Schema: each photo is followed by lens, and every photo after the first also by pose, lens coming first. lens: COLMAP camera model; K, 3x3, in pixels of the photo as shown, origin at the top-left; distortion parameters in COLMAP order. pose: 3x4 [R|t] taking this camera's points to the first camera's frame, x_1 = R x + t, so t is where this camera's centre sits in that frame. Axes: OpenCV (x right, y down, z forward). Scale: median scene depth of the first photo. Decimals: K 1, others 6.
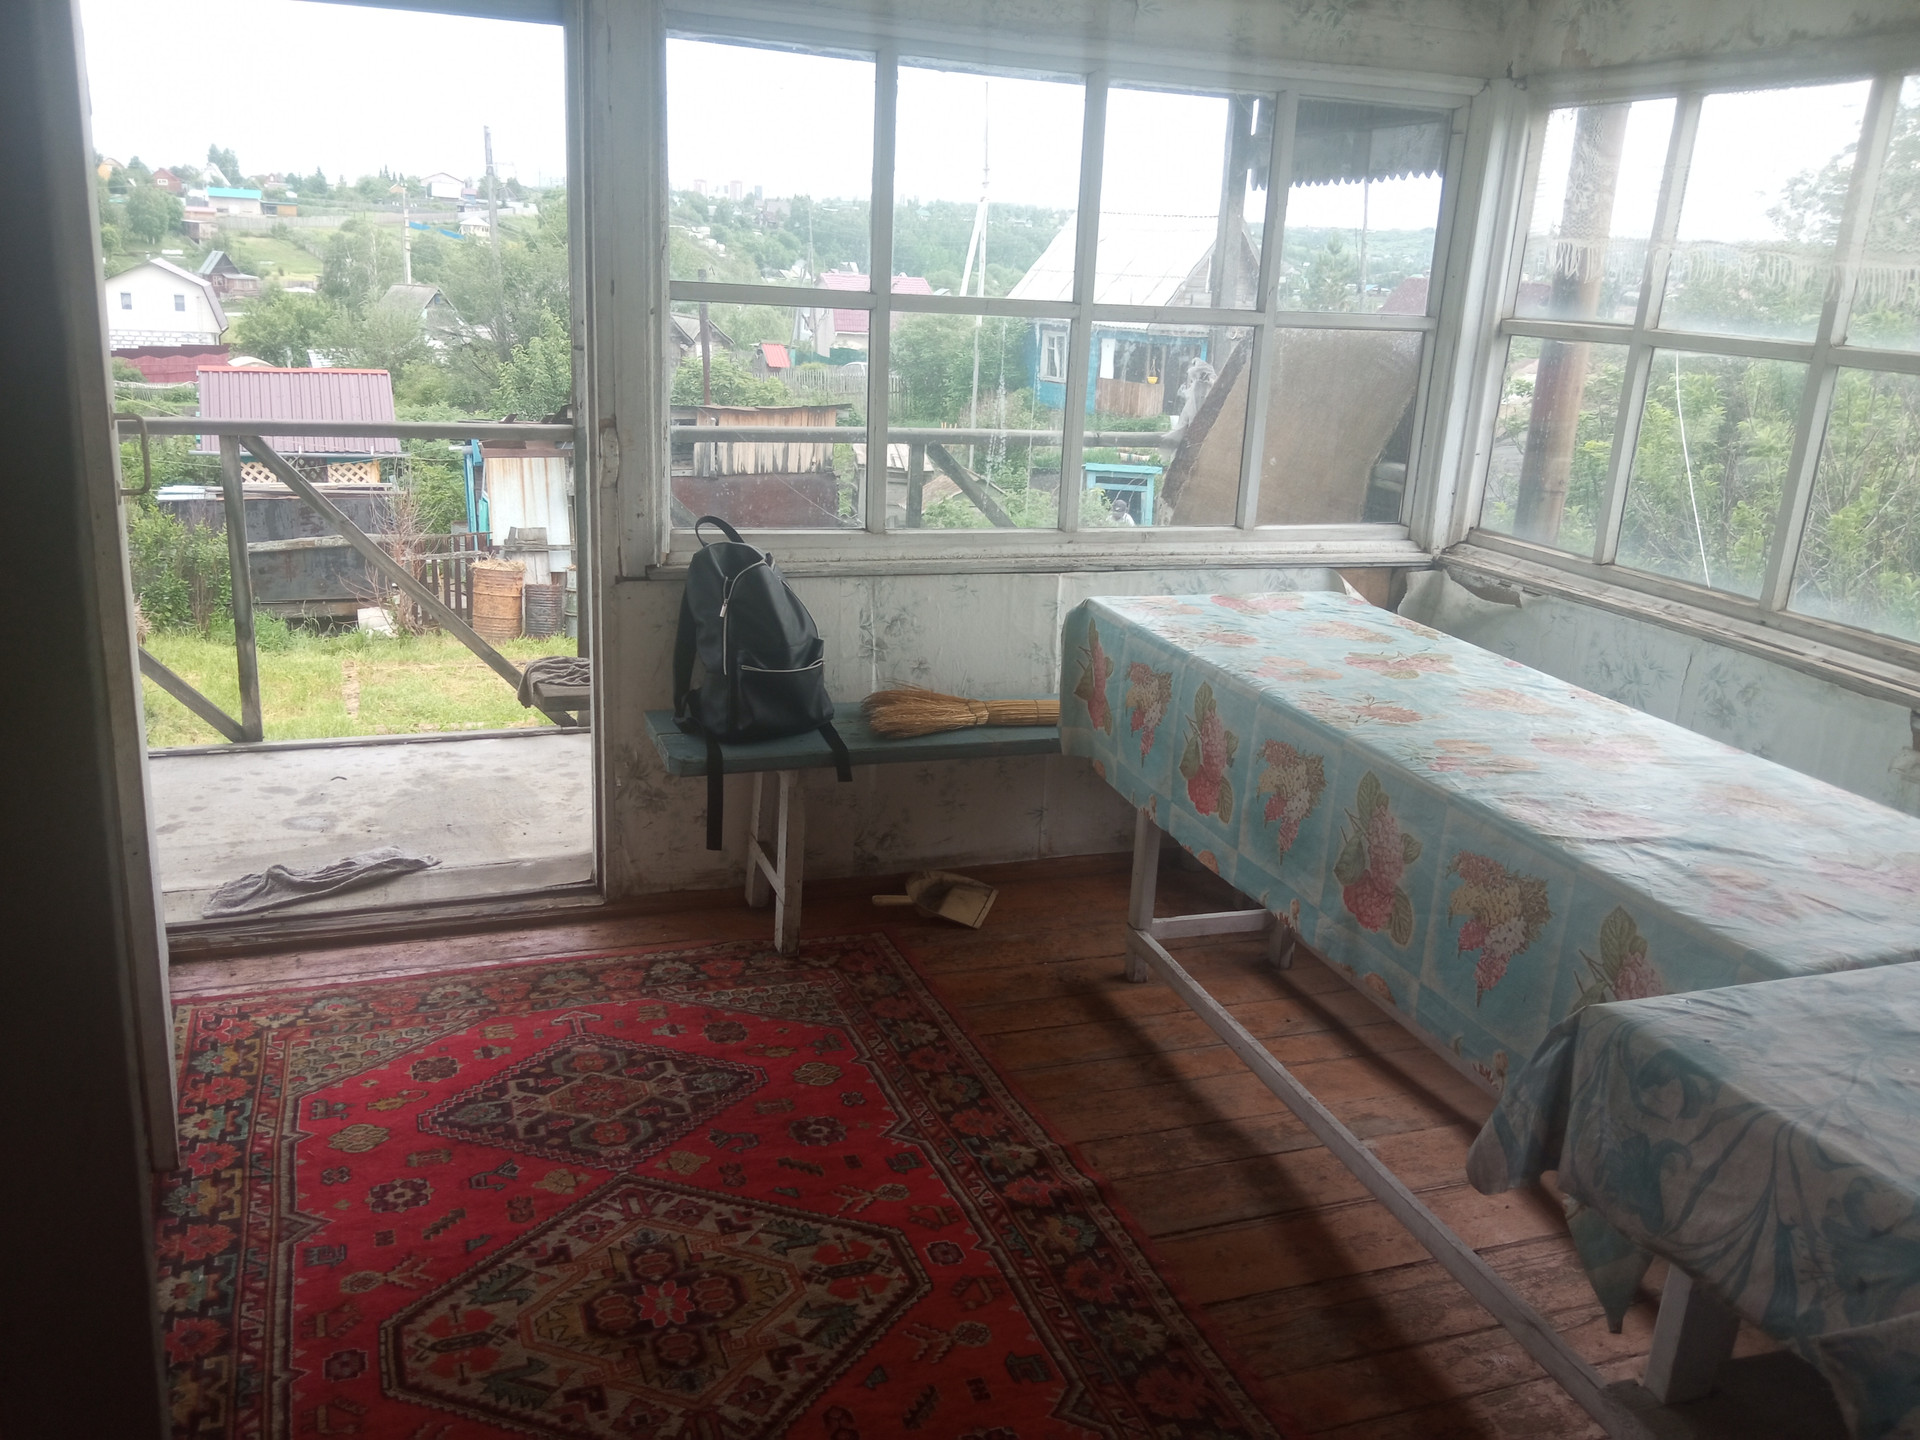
lens RADIAL K [[1500.2, 0, 955.2], [0, 1500.2, 703.5], [0, 0, 1]] dist [0.064032, -0.115172]
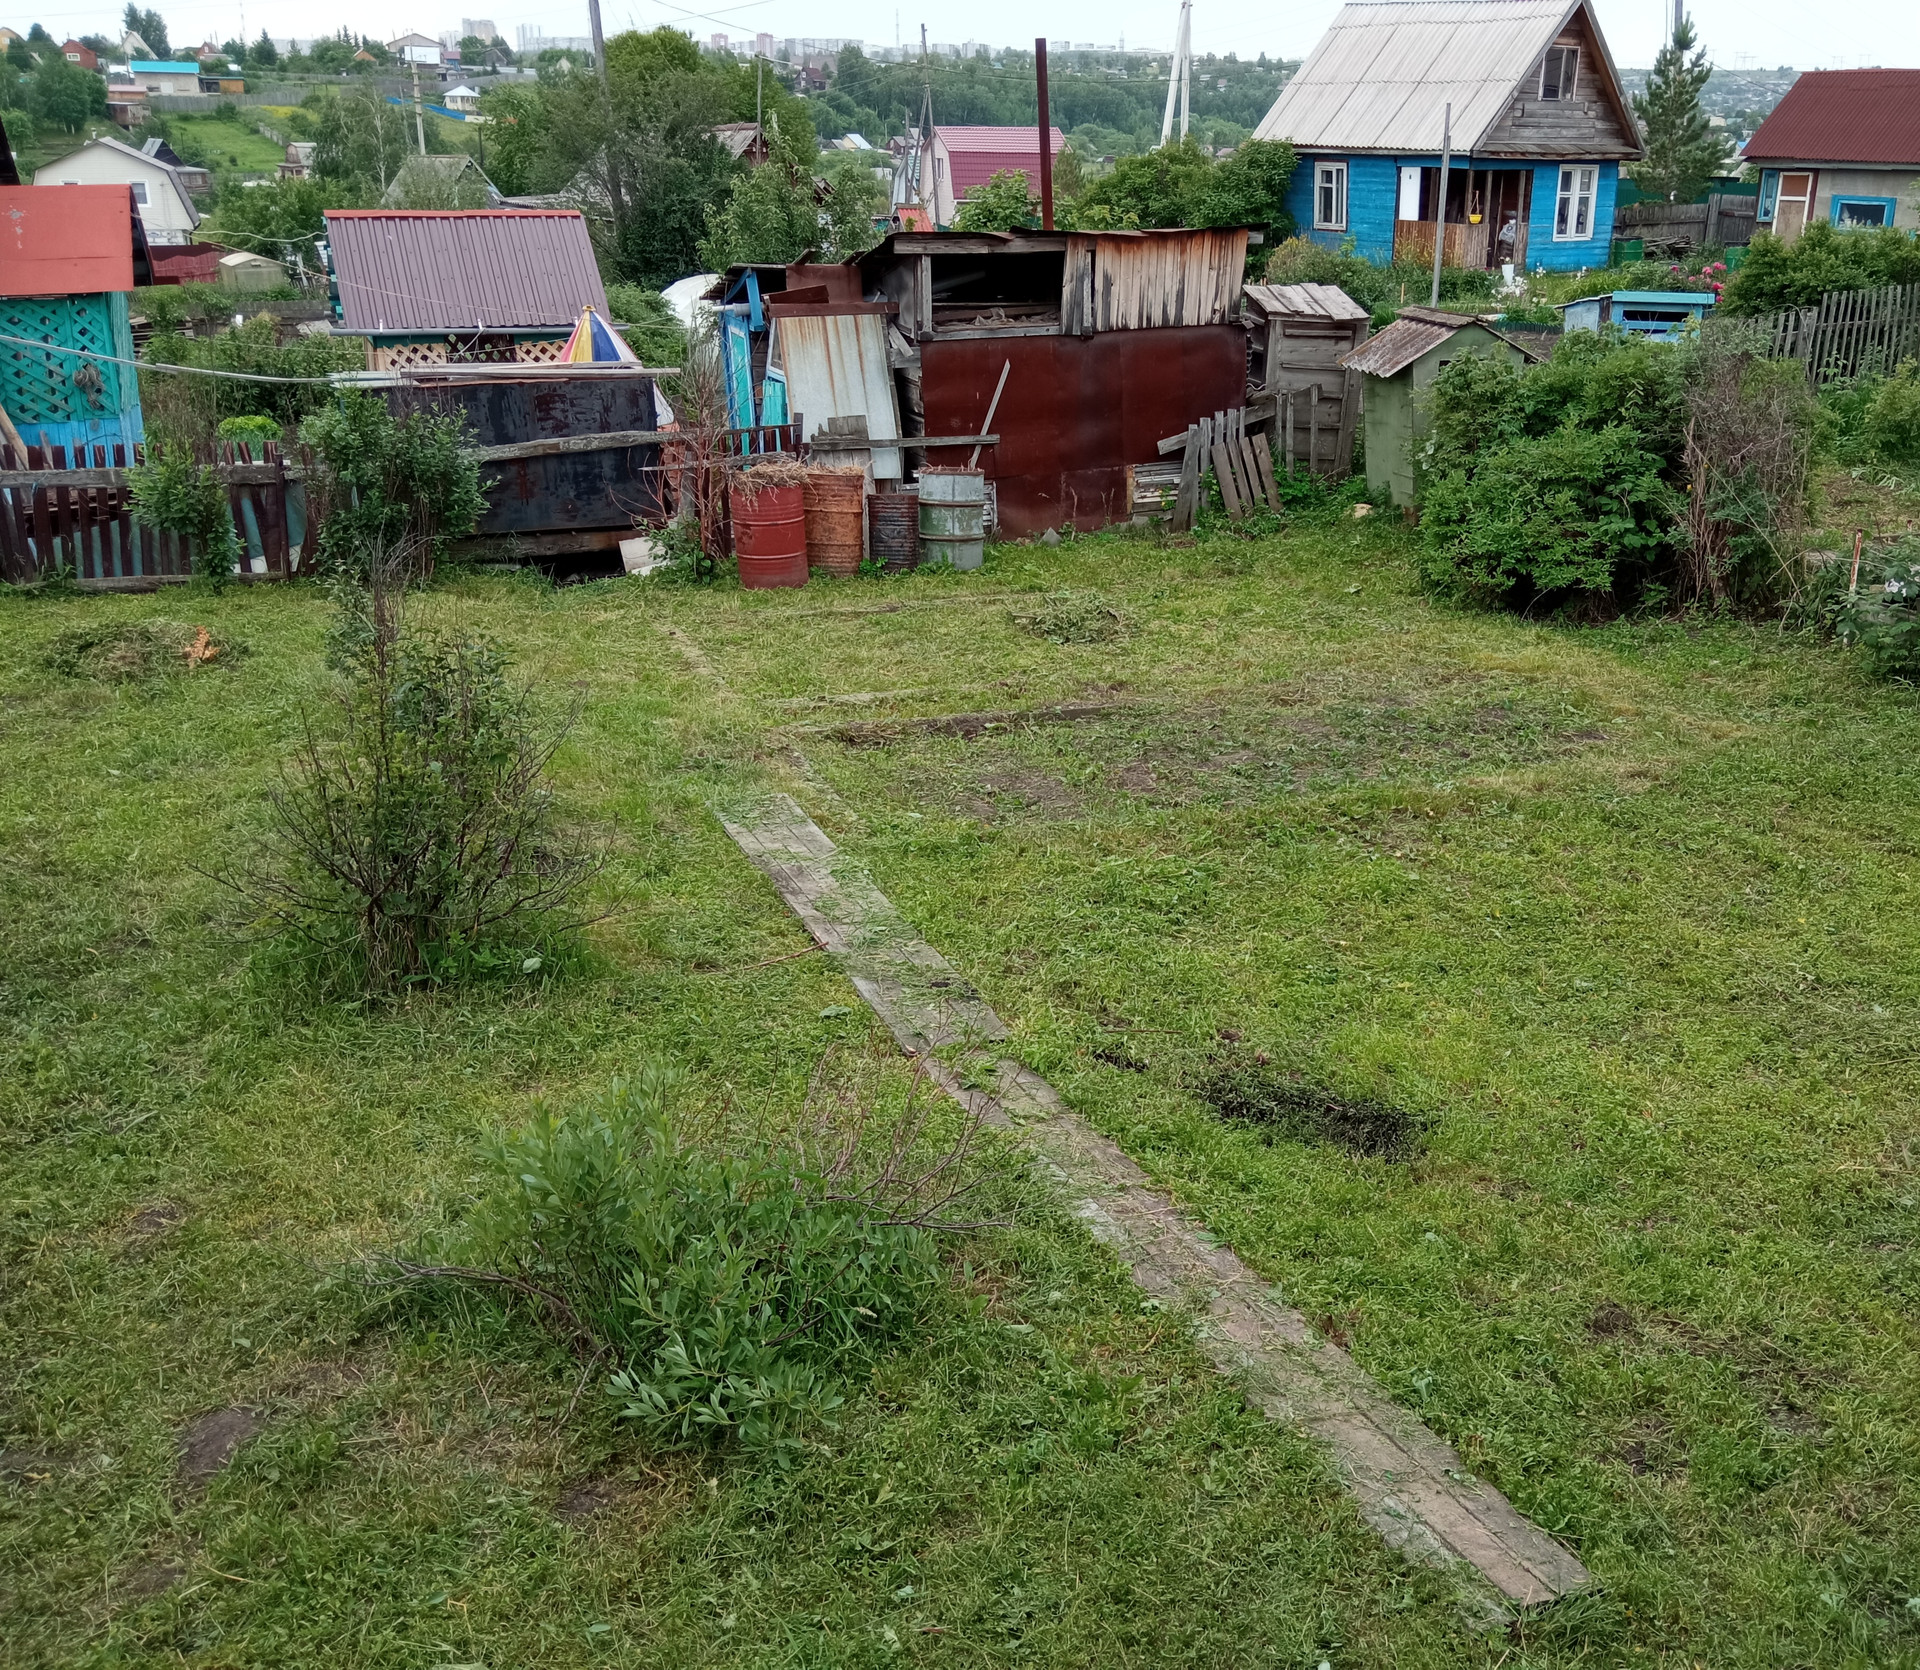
lens RADIAL K [[1572.5, 0, 960.0], [0, 1572.5, 835.0], [0, 0, 1]] dist [0.029764, -0.041474]
pose [[0.998684, -0.043225, 0.027619, -0.086054], [0.039789, 0.992602, 0.114709, -0.001260], [-0.032373, -0.113459, 0.993015, 0.080153]]
